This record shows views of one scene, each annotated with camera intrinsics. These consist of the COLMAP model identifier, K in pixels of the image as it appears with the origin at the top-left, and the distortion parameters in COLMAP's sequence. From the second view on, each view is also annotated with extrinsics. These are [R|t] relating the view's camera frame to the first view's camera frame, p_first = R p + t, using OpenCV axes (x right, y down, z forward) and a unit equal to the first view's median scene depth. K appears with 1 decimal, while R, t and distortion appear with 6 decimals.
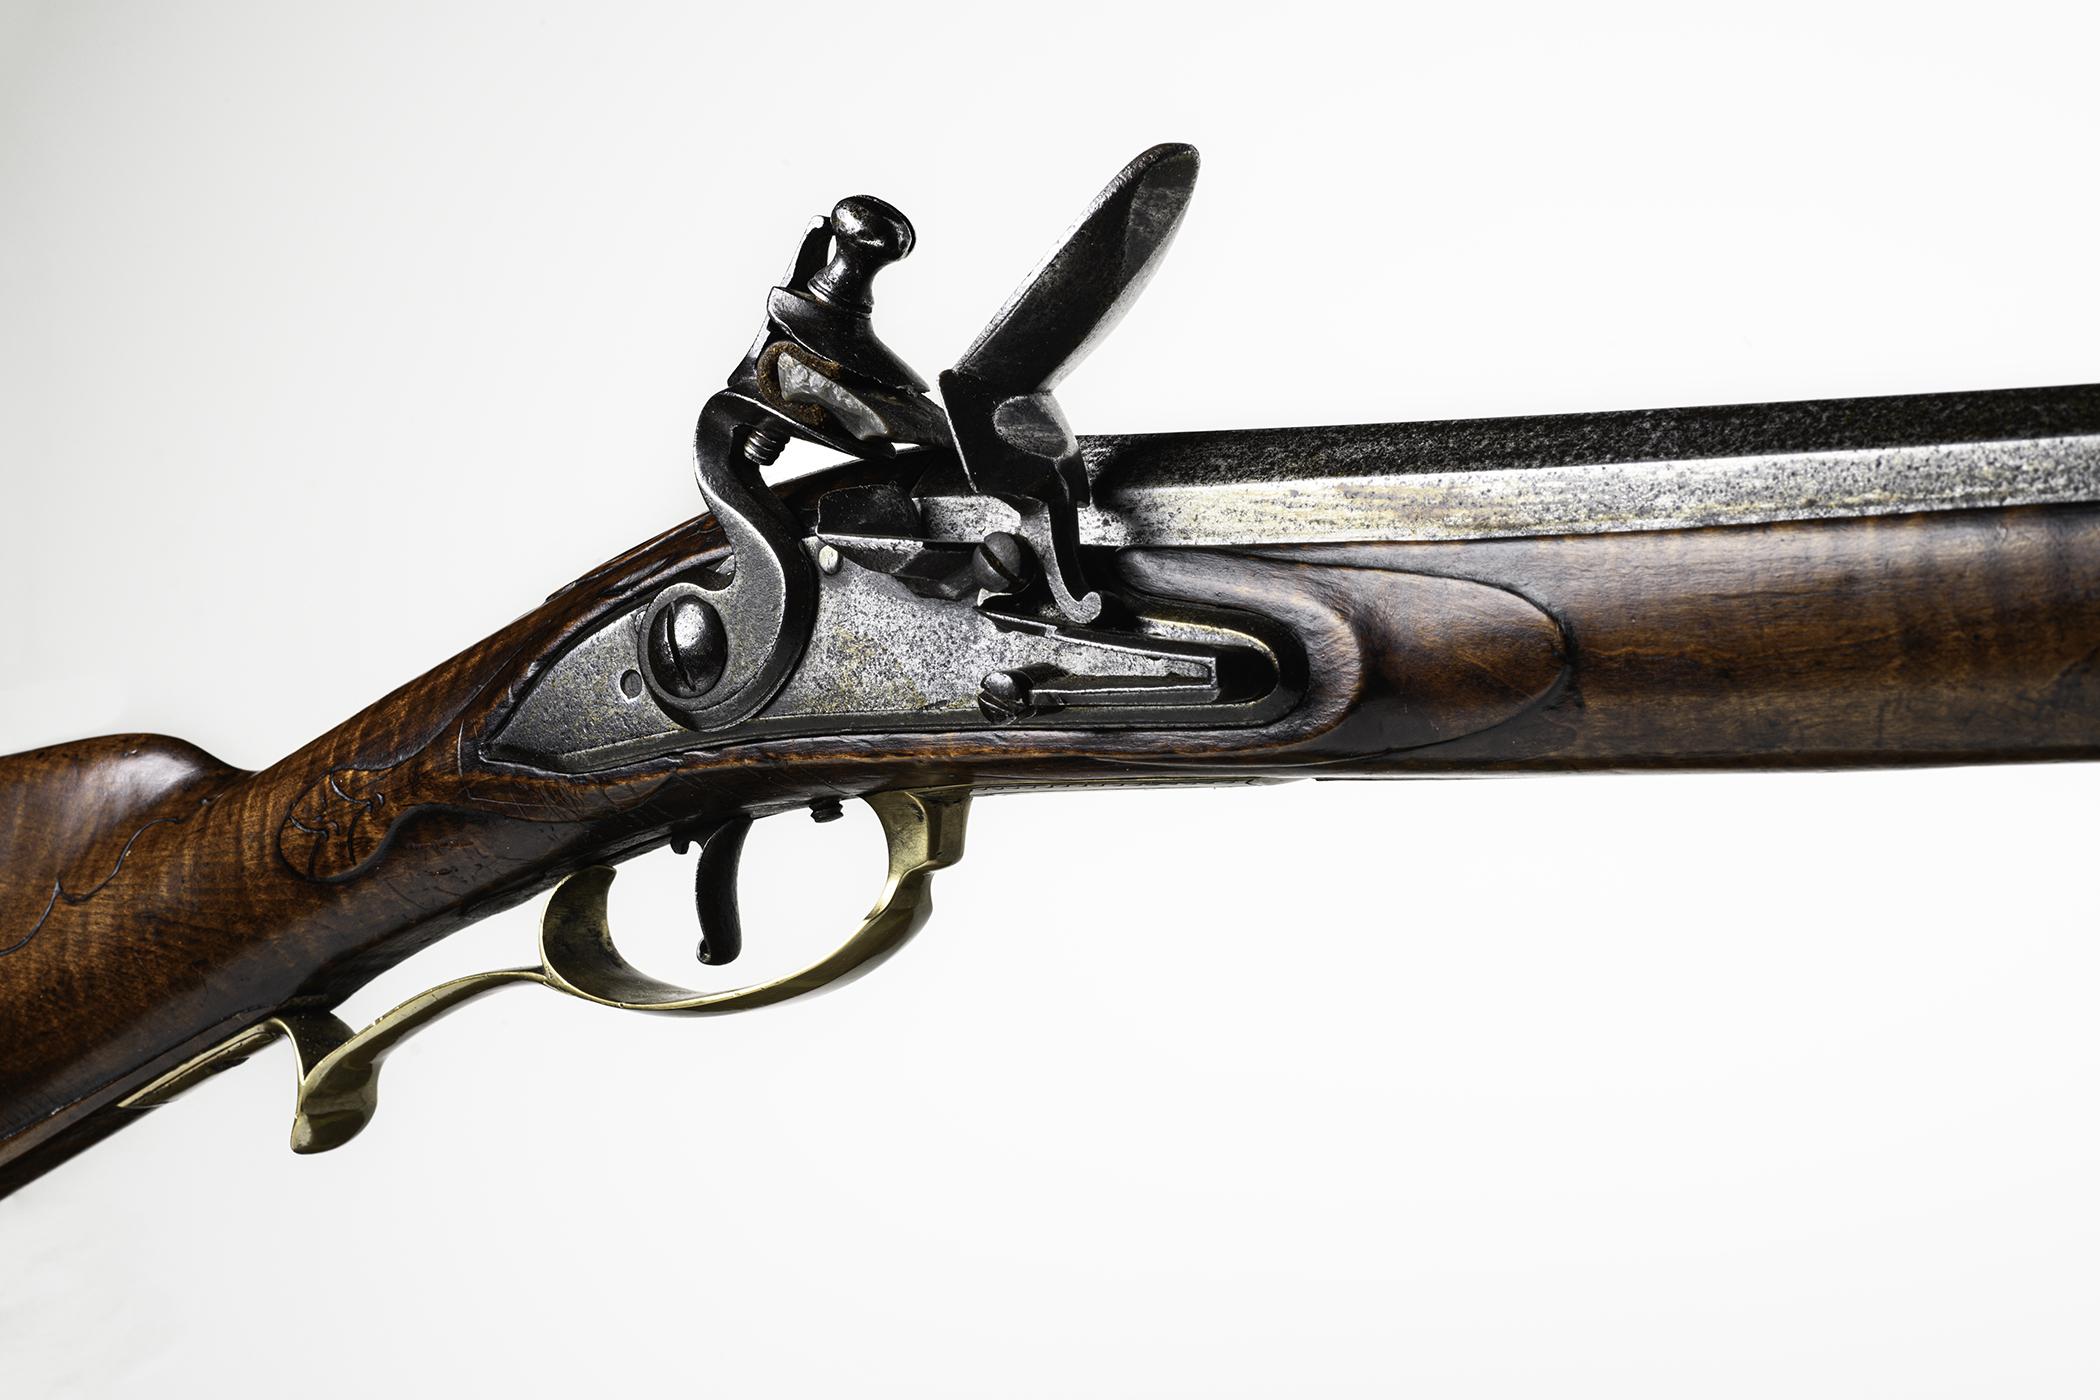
lens RADIAL K [[3950.4, 0, 1040.5], [0, 3950.4, 697.7], [0, 0, 1]] dist [0.019935, 0.000000]
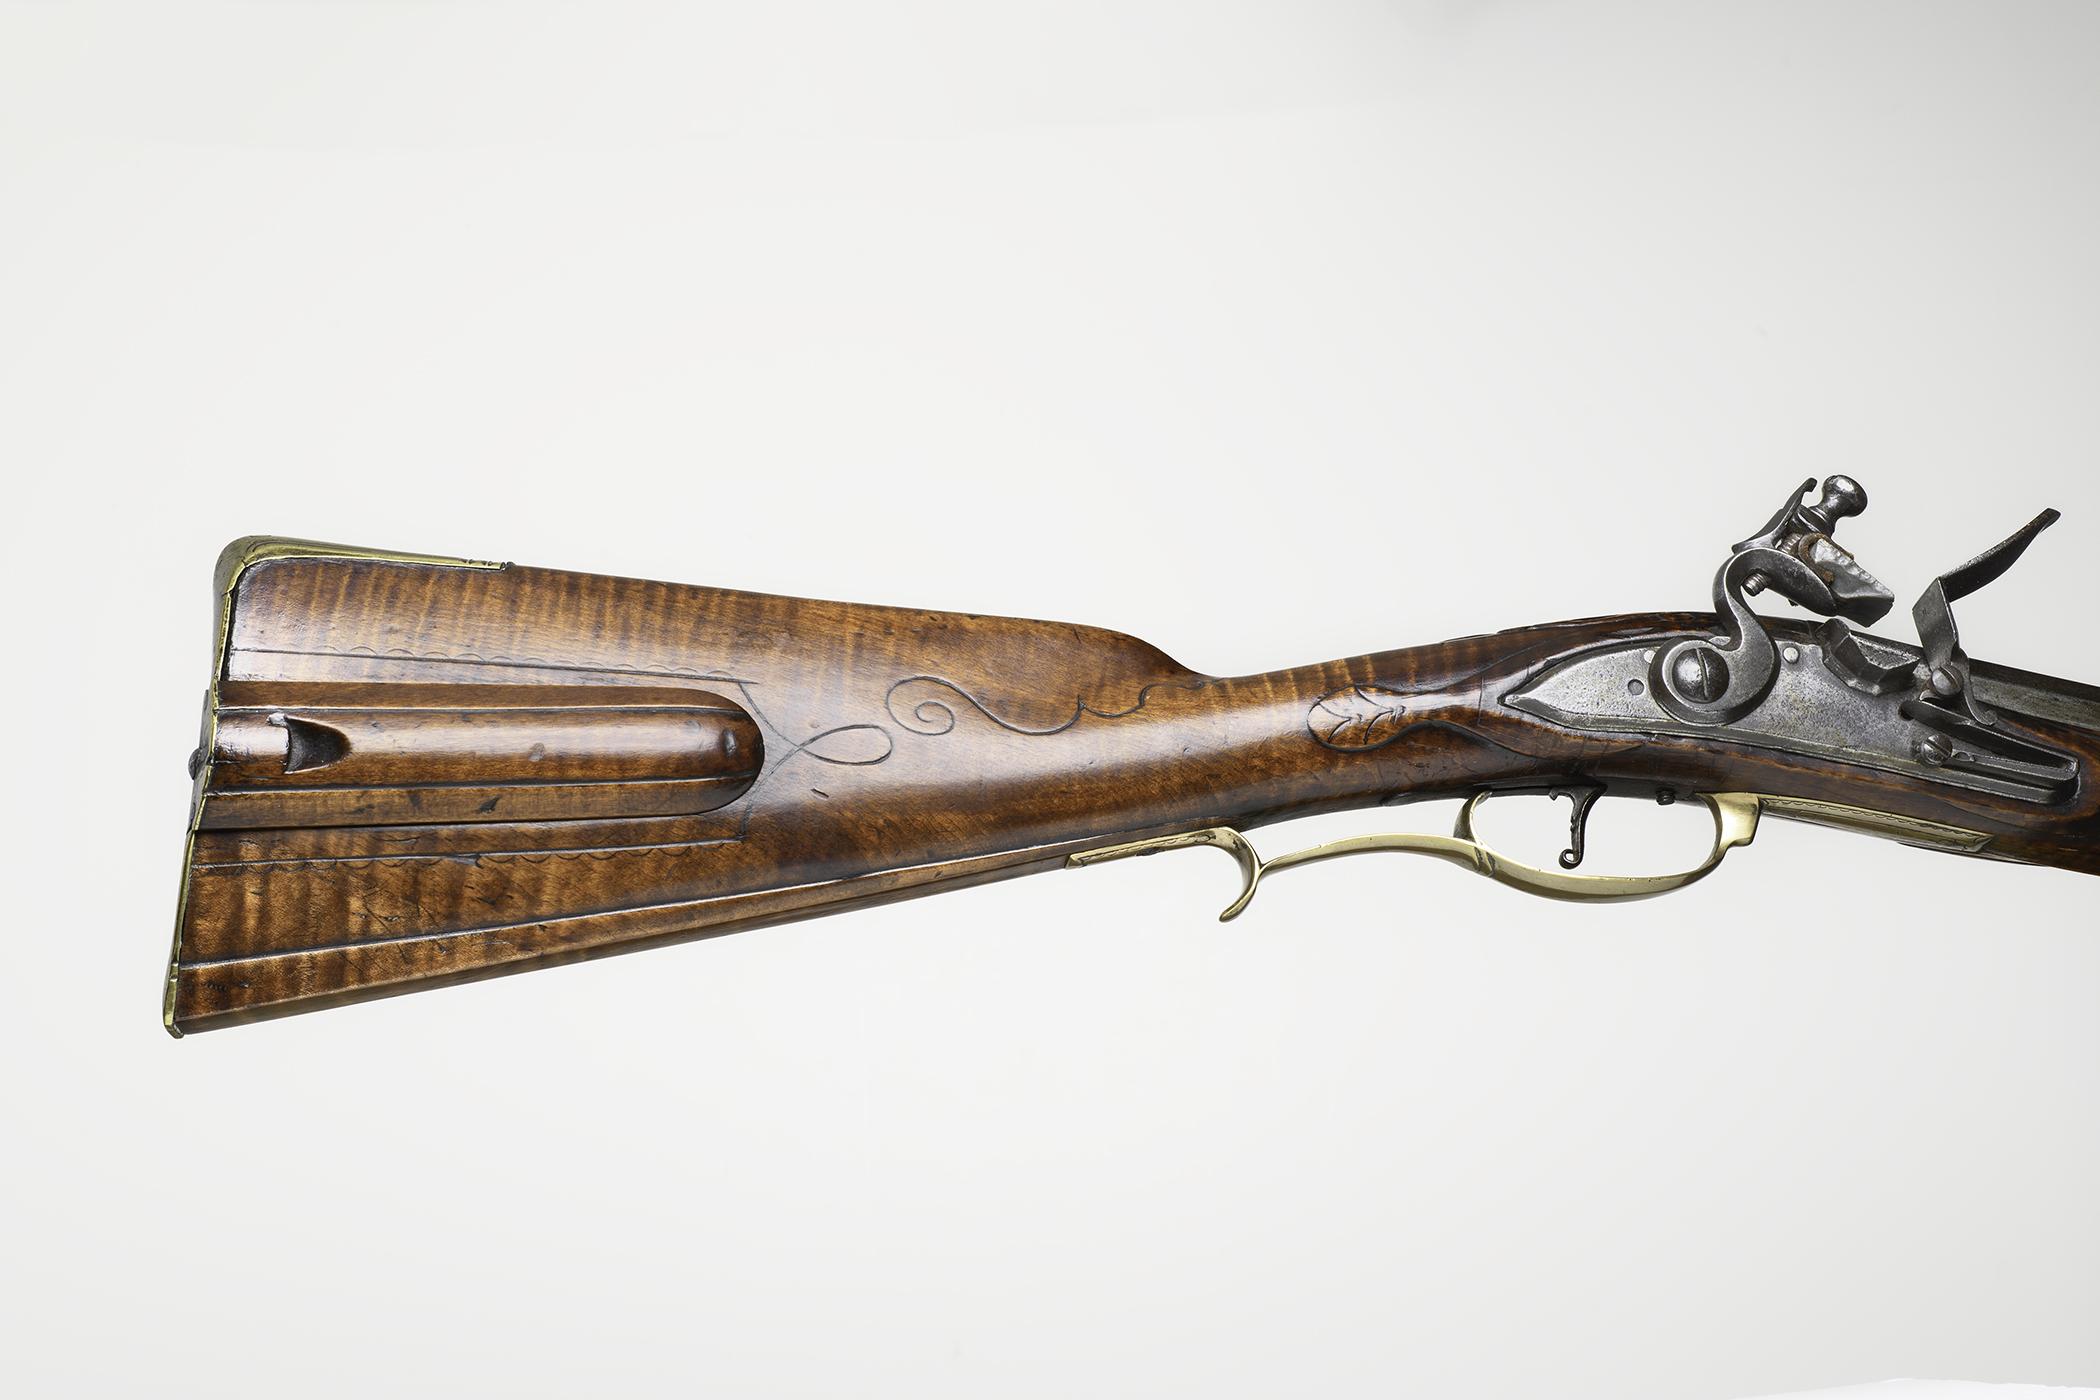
lens RADIAL K [[3950.4, 0, 1105.0], [0, 3950.4, 699.8], [0, 0, 1]] dist [0.019935, 0.000000]
pose [[0.742417, 0.345569, 0.573933, -1.315621], [-0.202927, 0.932448, -0.298935, 0.587268], [-0.638465, 0.105468, 0.762390, -0.169906]]
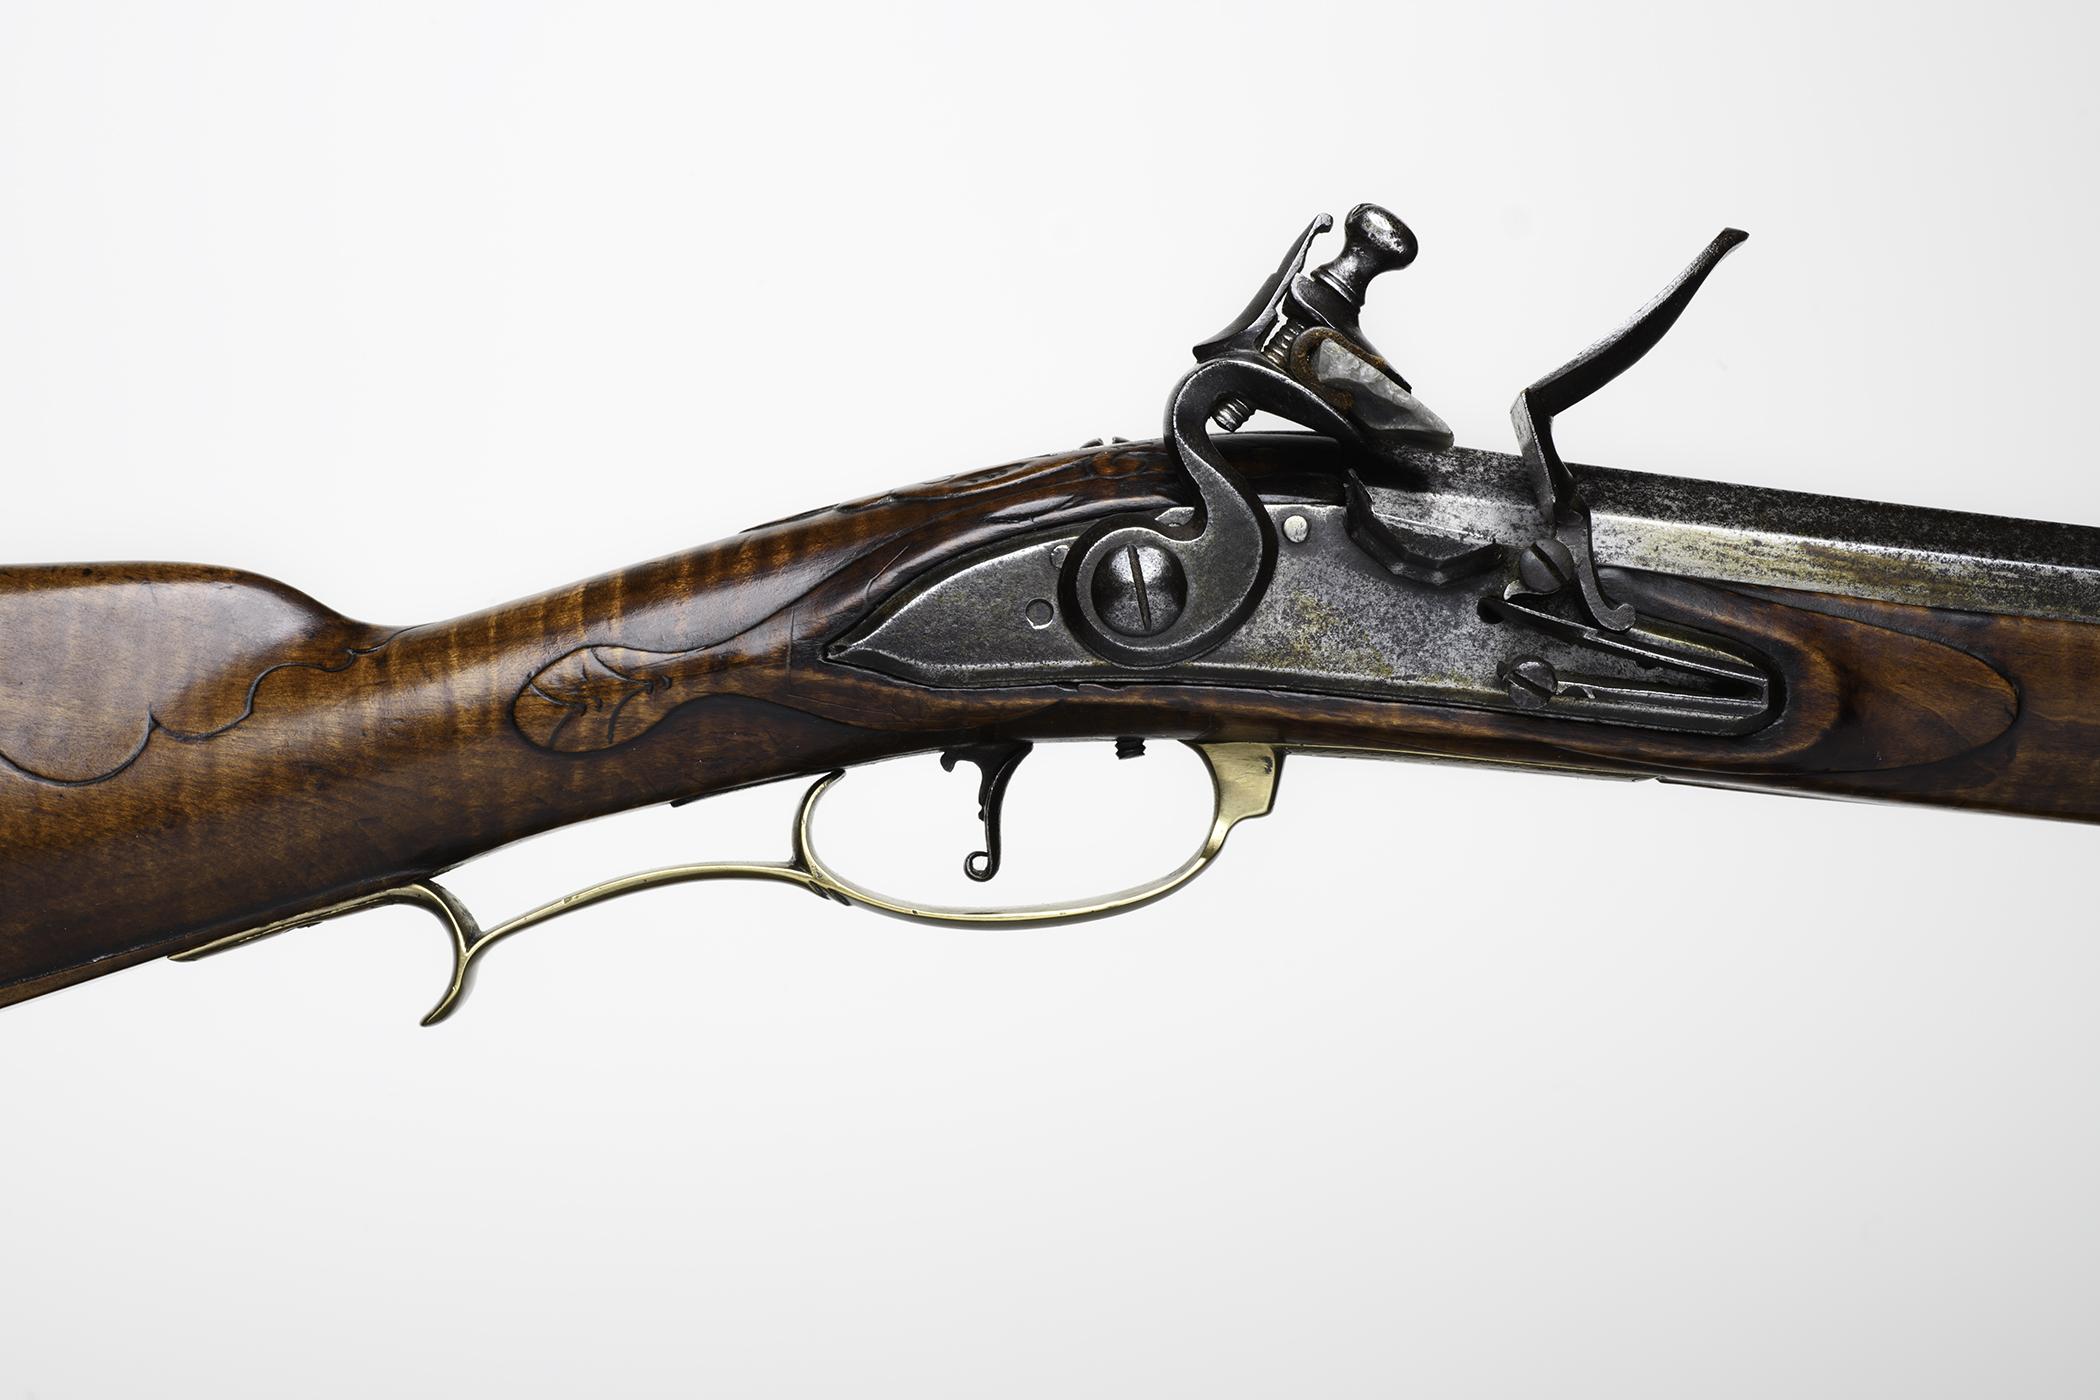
lens RADIAL K [[3950.4, 0, 1018.5], [0, 3950.4, 706.4], [0, 0, 1]] dist [0.019935, 0.000000]
pose [[0.818715, 0.113780, 0.562814, -0.725267], [-0.126624, 0.991817, -0.016311, 0.040834], [-0.560065, -0.057912, 0.826422, 0.142569]]
